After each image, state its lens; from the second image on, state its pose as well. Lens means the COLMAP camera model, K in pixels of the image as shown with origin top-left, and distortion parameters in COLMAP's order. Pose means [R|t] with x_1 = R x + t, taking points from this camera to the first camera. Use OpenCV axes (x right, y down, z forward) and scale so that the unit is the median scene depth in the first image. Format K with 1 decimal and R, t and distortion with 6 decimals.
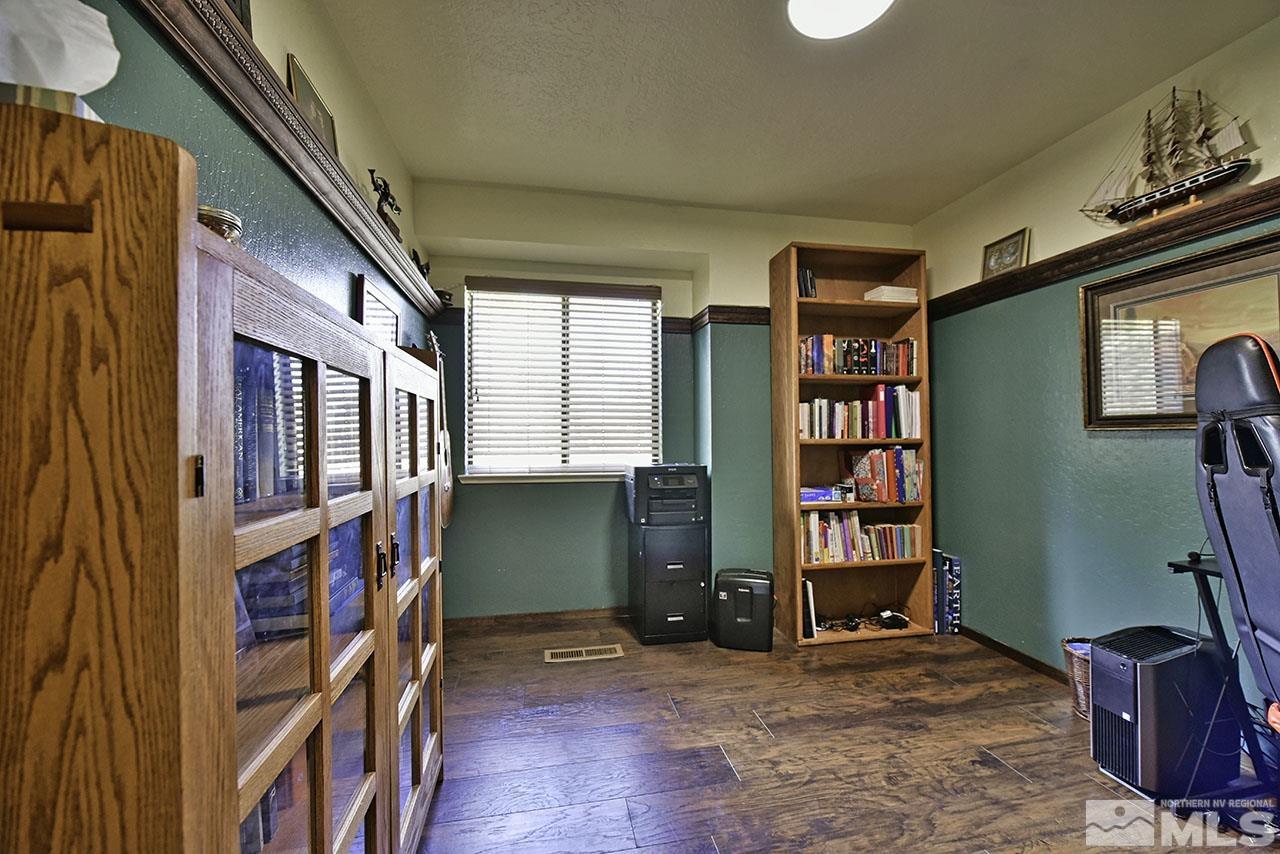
lens RADIAL K [[500.5, 0, 639.2], [0, 500.5, 433.2], [0, 0, 1]] dist [-0.020957, 0.001514]
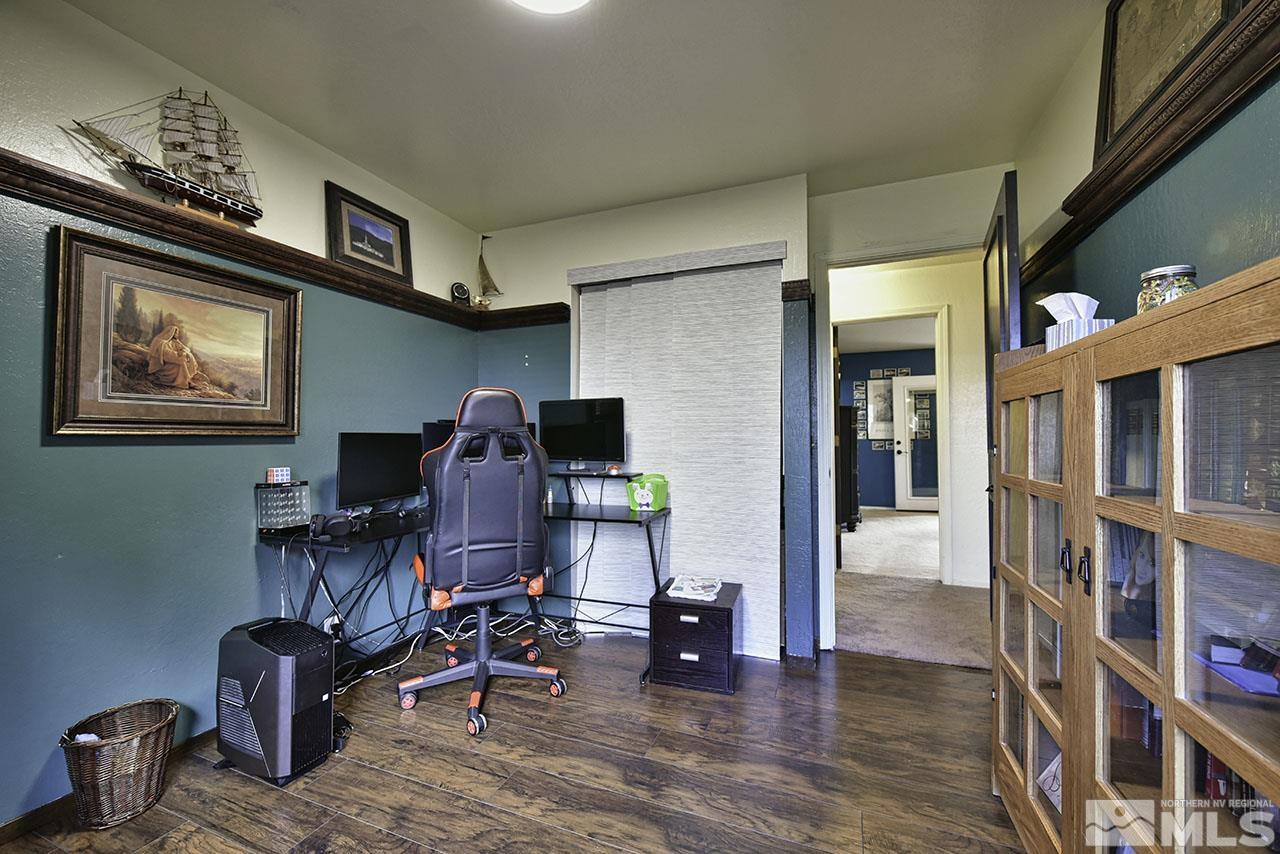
lens RADIAL K [[500.5, 0, 640.8], [0, 500.5, 428.4], [0, 0, 1]] dist [-0.020957, 0.001514]
pose [[-0.840301, 0.013109, 0.541961, -0.181219], [0.003312, 0.999813, -0.019050, -0.000788], [-0.542110, -0.014213, -0.840188, 1.351896]]
